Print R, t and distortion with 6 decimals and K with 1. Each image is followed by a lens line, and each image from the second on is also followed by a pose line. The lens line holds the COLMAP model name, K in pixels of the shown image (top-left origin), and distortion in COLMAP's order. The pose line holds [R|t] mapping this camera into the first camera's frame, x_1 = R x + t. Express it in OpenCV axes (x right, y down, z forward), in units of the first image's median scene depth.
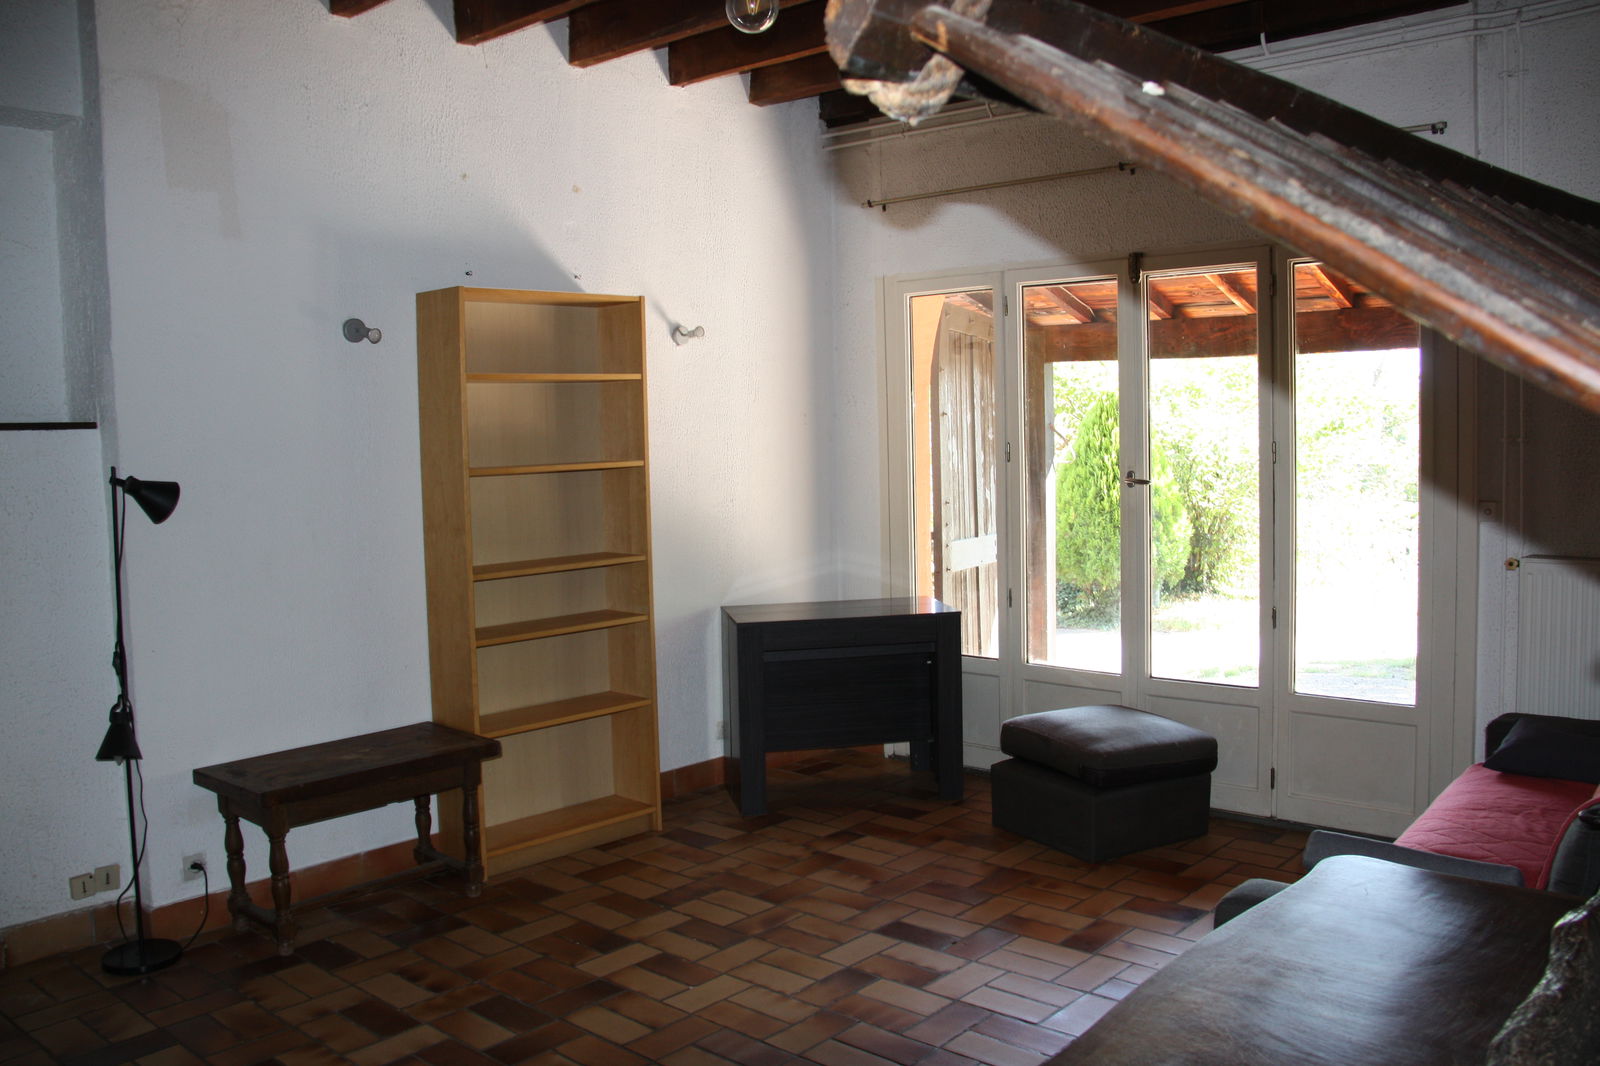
lens RADIAL K [[1363.8, 0, 806.2], [0, 1363.8, 530.4], [0, 0, 1]] dist [-0.184414, 0.159683]
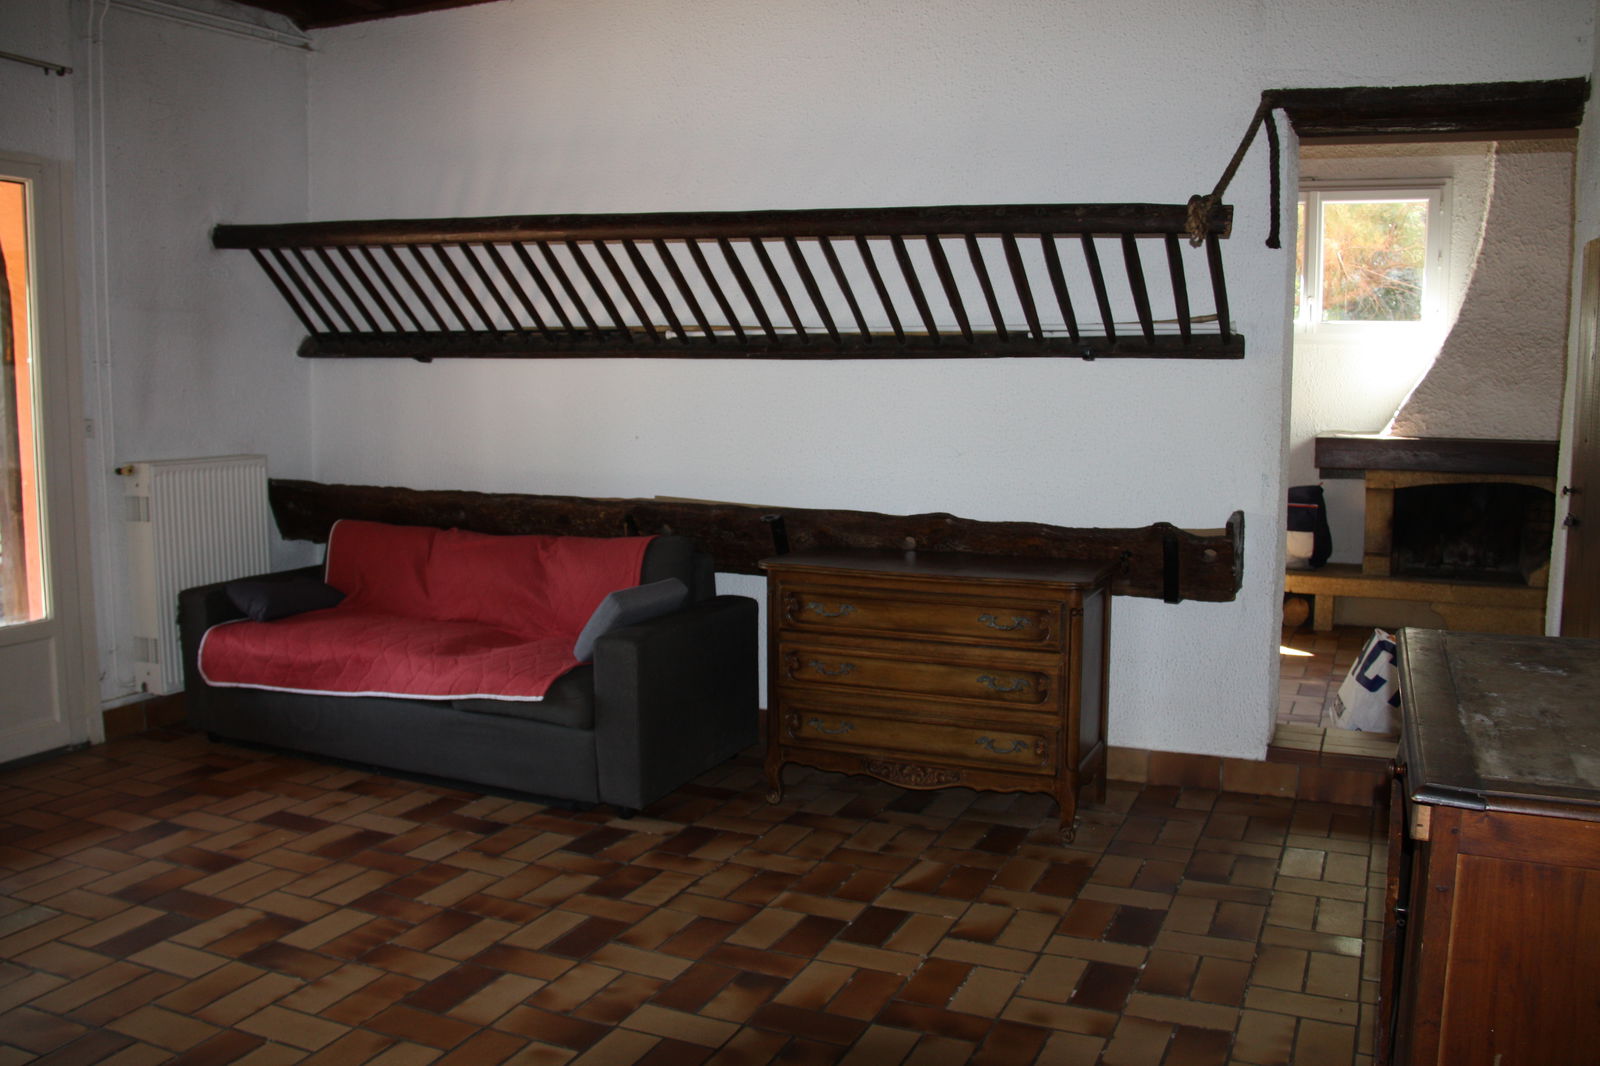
lens RADIAL K [[1363.8, 0, 806.2], [0, 1363.8, 530.4], [0, 0, 1]] dist [-0.184414, 0.159683]
pose [[-0.317878, -0.082850, 0.944505, -0.770636], [0.079497, 0.990338, 0.113626, -0.007113], [-0.944793, 0.111205, -0.308221, 0.809032]]
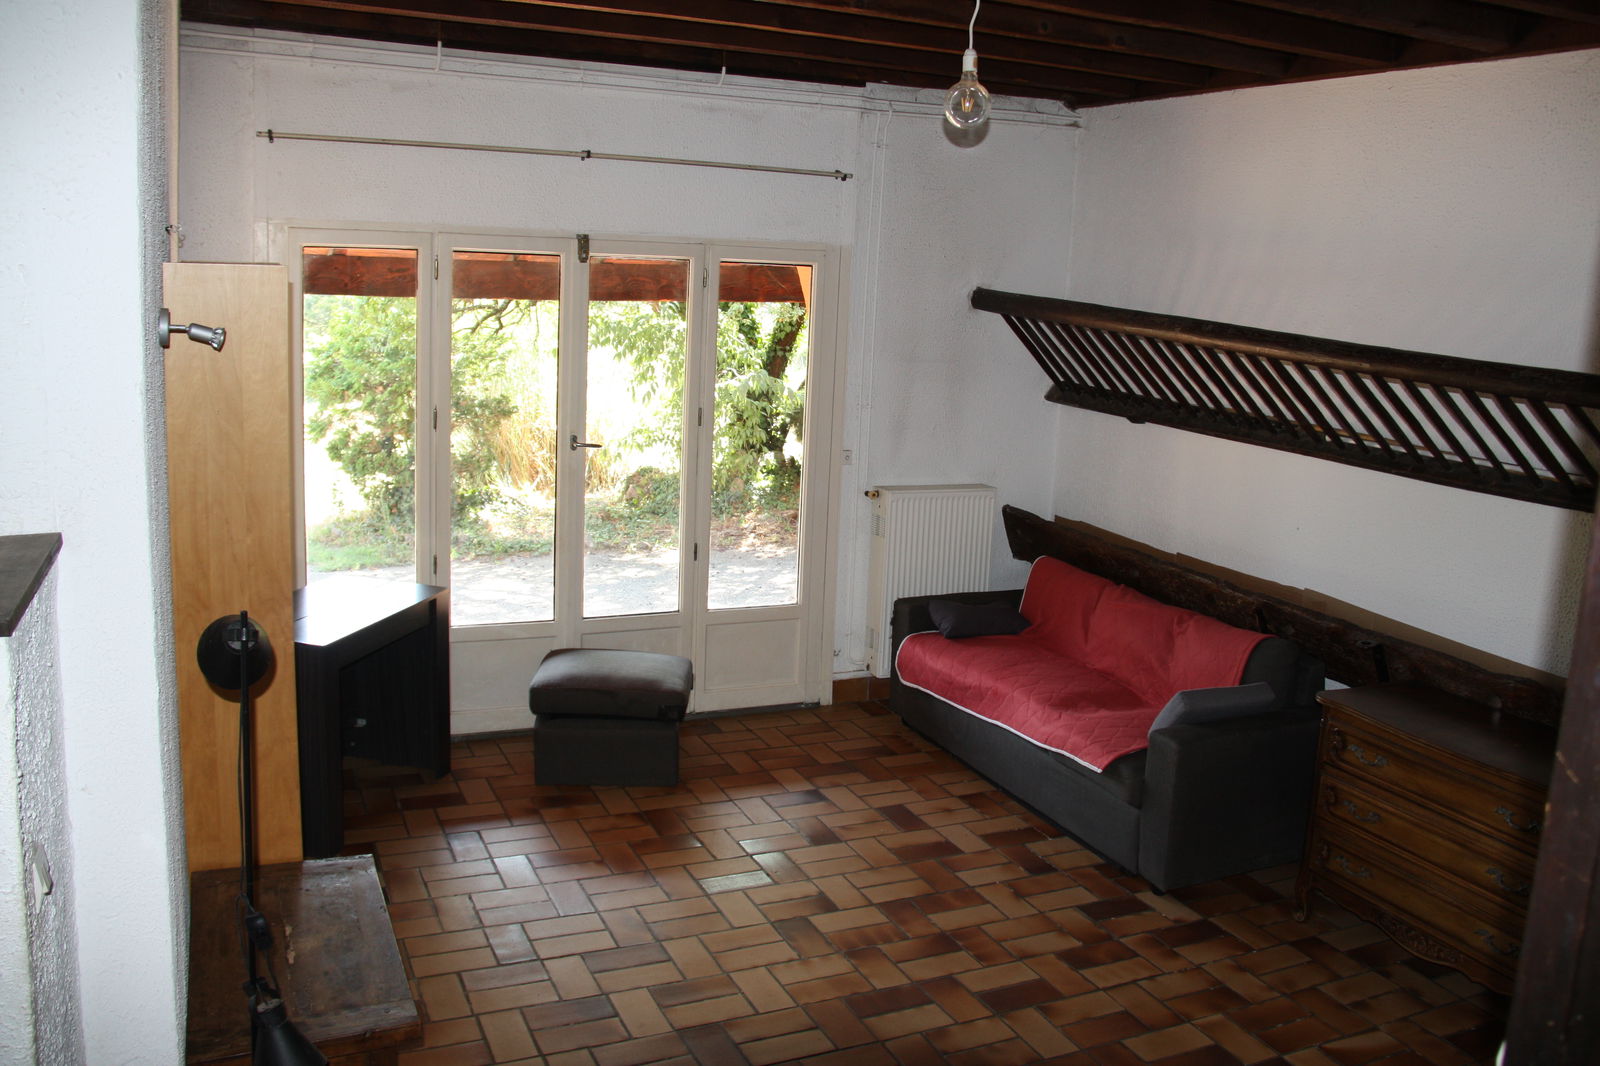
lens RADIAL K [[1363.8, 0, 806.2], [0, 1363.8, 530.4], [0, 0, 1]] dist [-0.184414, 0.159683]
pose [[0.387123, -0.130401, 0.912760, -0.863911], [0.017720, 0.990818, 0.134037, -0.137901], [-0.921858, -0.035714, 0.385879, 0.502478]]
